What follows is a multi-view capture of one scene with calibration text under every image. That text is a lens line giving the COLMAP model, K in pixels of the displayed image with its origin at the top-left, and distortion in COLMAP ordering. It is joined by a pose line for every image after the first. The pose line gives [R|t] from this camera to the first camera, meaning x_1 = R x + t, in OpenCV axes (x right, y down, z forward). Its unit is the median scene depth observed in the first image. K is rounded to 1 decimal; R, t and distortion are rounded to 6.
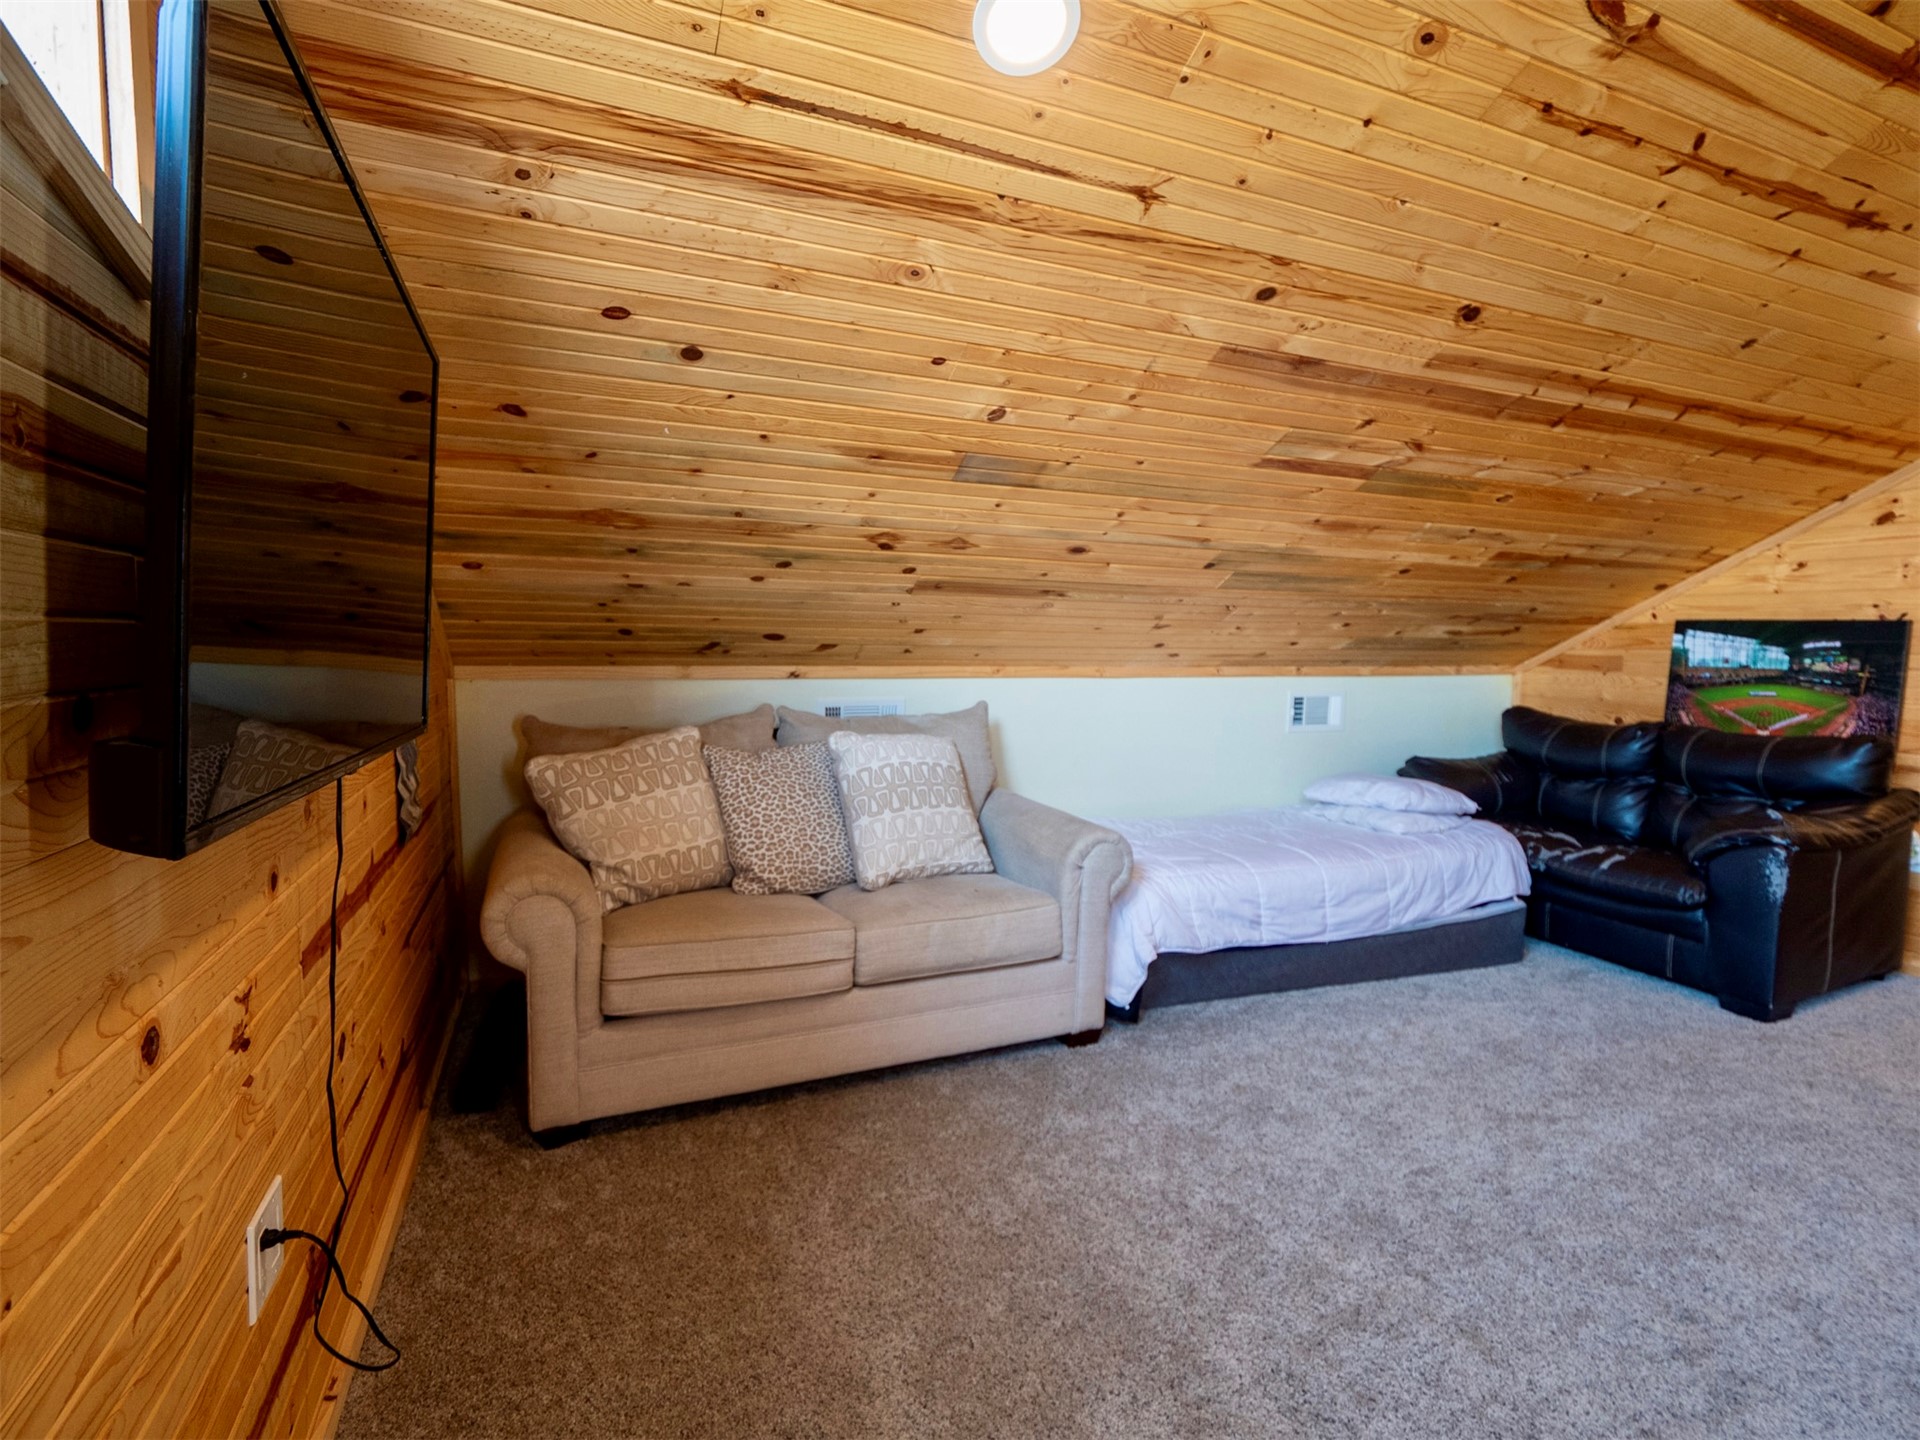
lens RADIAL K [[950.6, 0, 983.3], [0, 950.6, 708.6], [0, 0, 1]] dist [-0.008683, -0.002553]
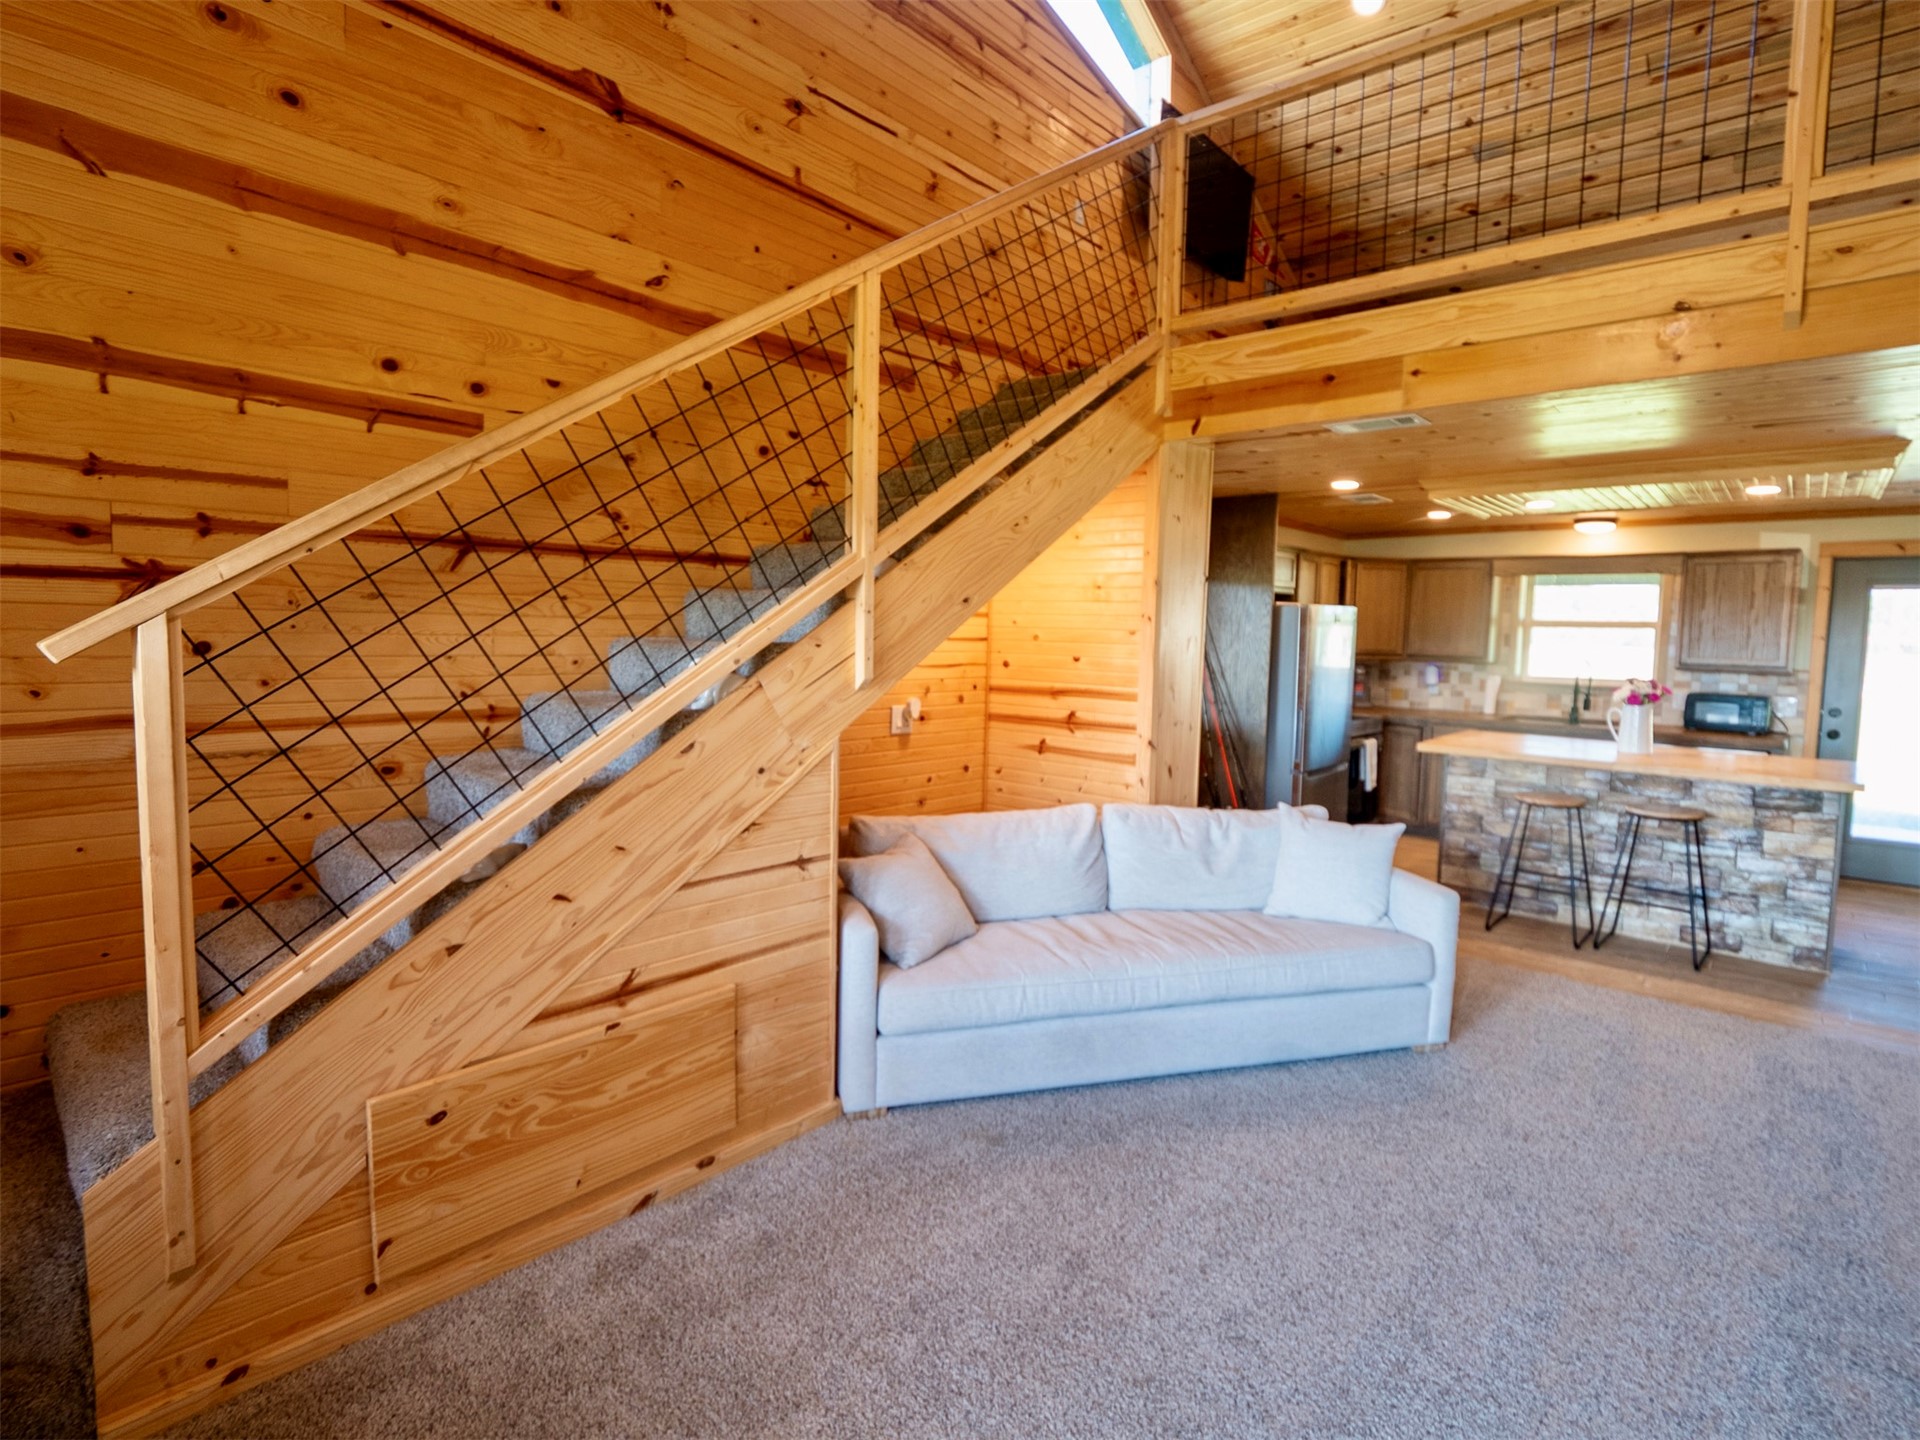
lens RADIAL K [[950.6, 0, 986.3], [0, 950.6, 700.5], [0, 0, 1]] dist [-0.008683, -0.002553]
pose [[0.437351, 0.069562, -0.896596, 1.161323], [-0.080772, 0.996013, 0.037875, 0.770888], [0.895656, 0.055855, 0.441226, -0.691635]]
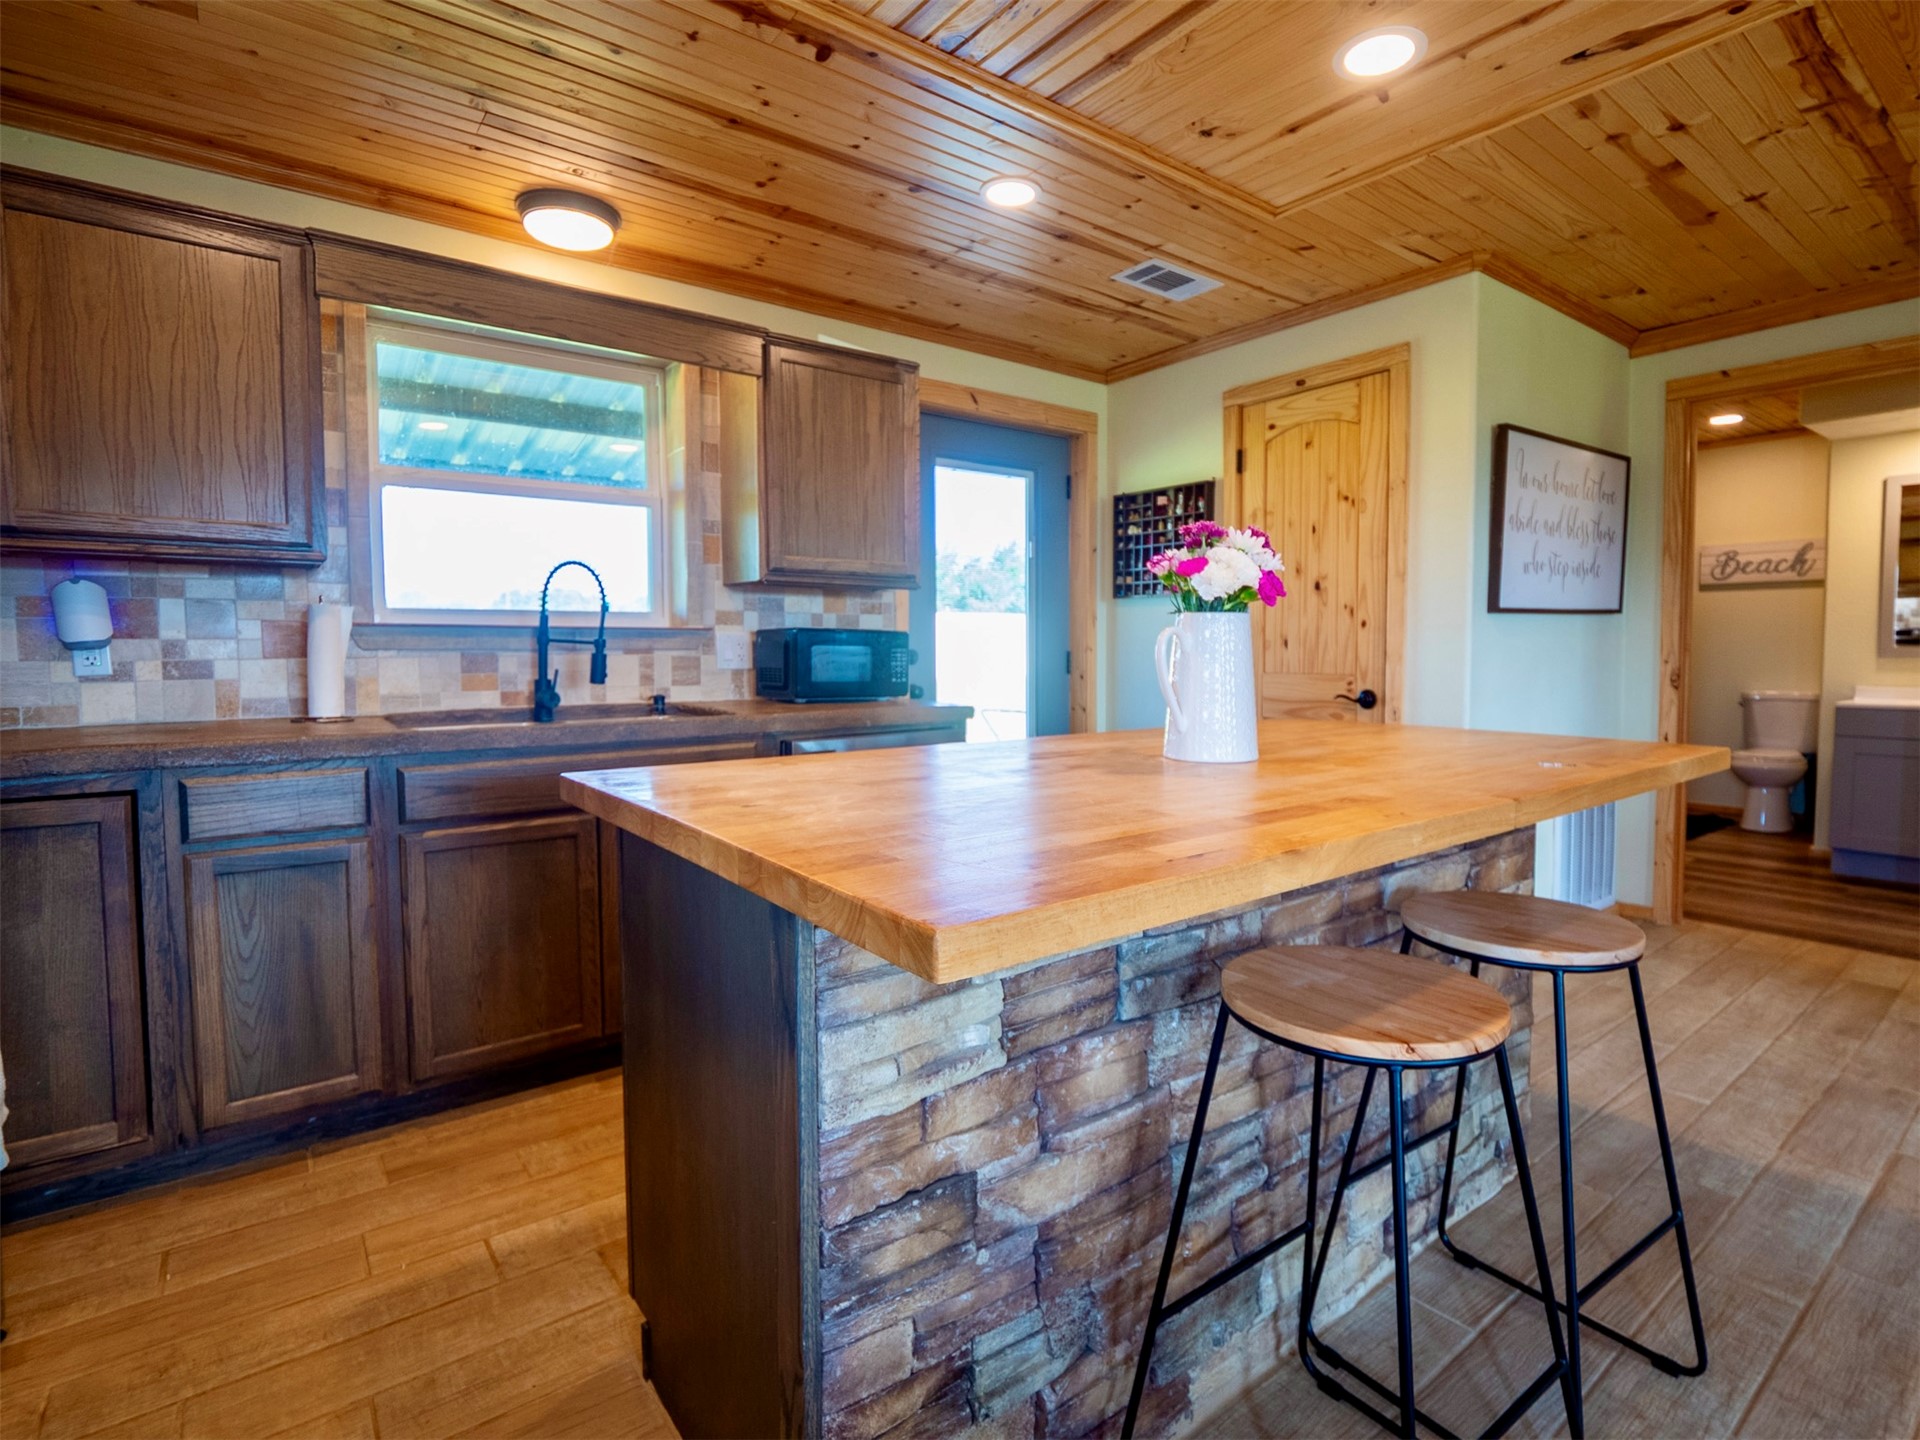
lens RADIAL K [[950.6, 0, 971.7], [0, 950.6, 705.3], [0, 0, 1]] dist [-0.008683, -0.002553]
pose [[0.966268, -0.025017, 0.256322, 0.047549], [0.027569, 0.999600, -0.006366, 0.797766], [-0.256060, 0.013217, 0.966570, 0.430755]]
